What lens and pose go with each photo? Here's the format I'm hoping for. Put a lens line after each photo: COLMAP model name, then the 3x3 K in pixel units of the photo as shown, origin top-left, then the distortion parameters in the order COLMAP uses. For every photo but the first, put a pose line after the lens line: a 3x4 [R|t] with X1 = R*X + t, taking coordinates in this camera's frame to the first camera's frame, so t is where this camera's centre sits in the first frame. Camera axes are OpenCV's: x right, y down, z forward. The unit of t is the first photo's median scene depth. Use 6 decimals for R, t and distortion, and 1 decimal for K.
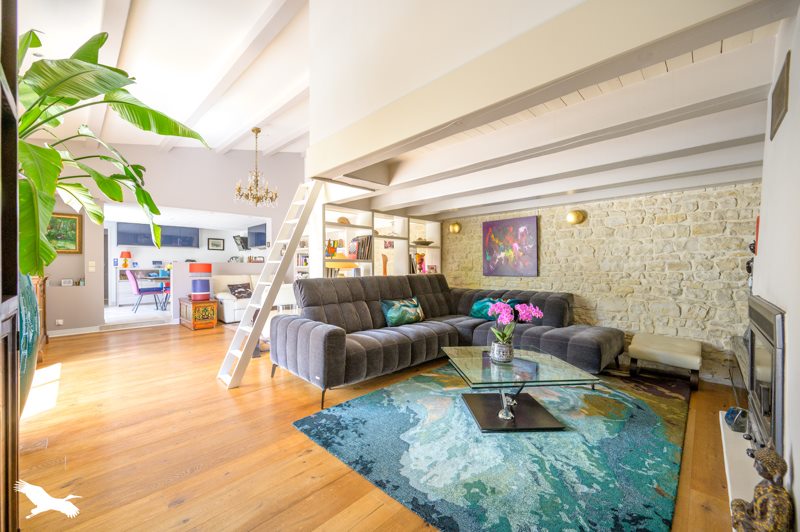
lens RADIAL K [[317.6, 0, 393.6], [0, 317.6, 267.7], [0, 0, 1]] dist [-0.004276, 0.000258]
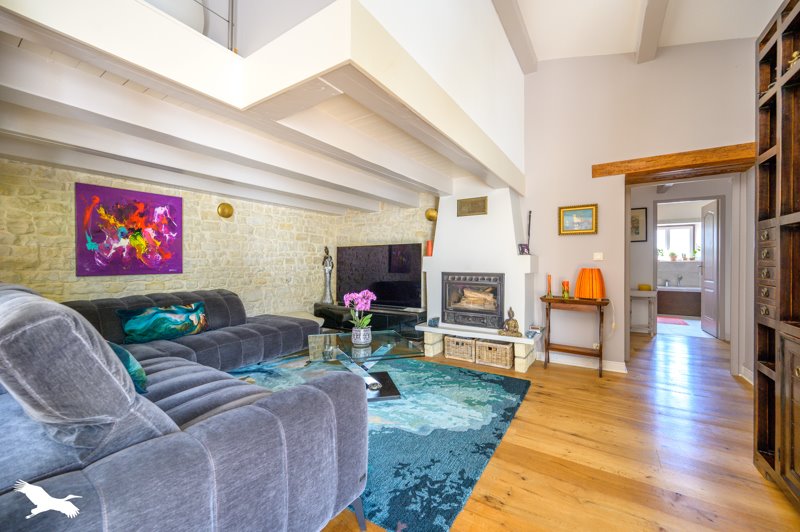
lens RADIAL K [[317.6, 0, 400.0], [0, 317.6, 262.0], [0, 0, 1]] dist [-0.004276, 0.000258]
pose [[-0.209139, 0.005853, 0.977868, -0.824082], [0.007456, 0.999963, -0.004390, 0.011656], [-0.977858, 0.006373, -0.209175, 1.158400]]
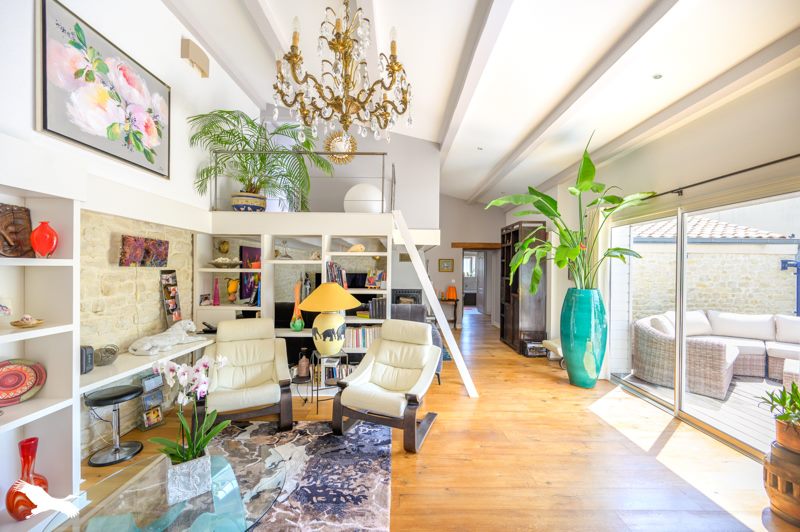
lens RADIAL K [[317.6, 0, 397.6], [0, 317.6, 270.3], [0, 0, 1]] dist [-0.004276, 0.000258]
pose [[-0.700665, -0.002430, 0.713486, -1.461882], [0.003459, 0.999971, 0.006803, -0.121425], [-0.713482, 0.007235, -0.700636, 2.476876]]
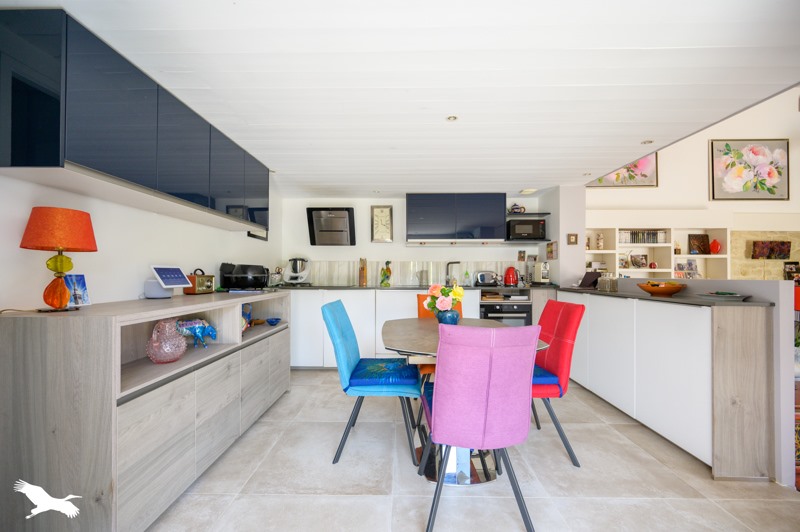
lens RADIAL K [[317.6, 0, 401.3], [0, 317.6, 270.3], [0, 0, 1]] dist [-0.004276, 0.000258]
pose [[0.719127, 0.014544, 0.694727, -2.607223], [-0.000071, 0.999782, -0.020856, -0.041420], [-0.694879, 0.014949, 0.718972, 2.493330]]
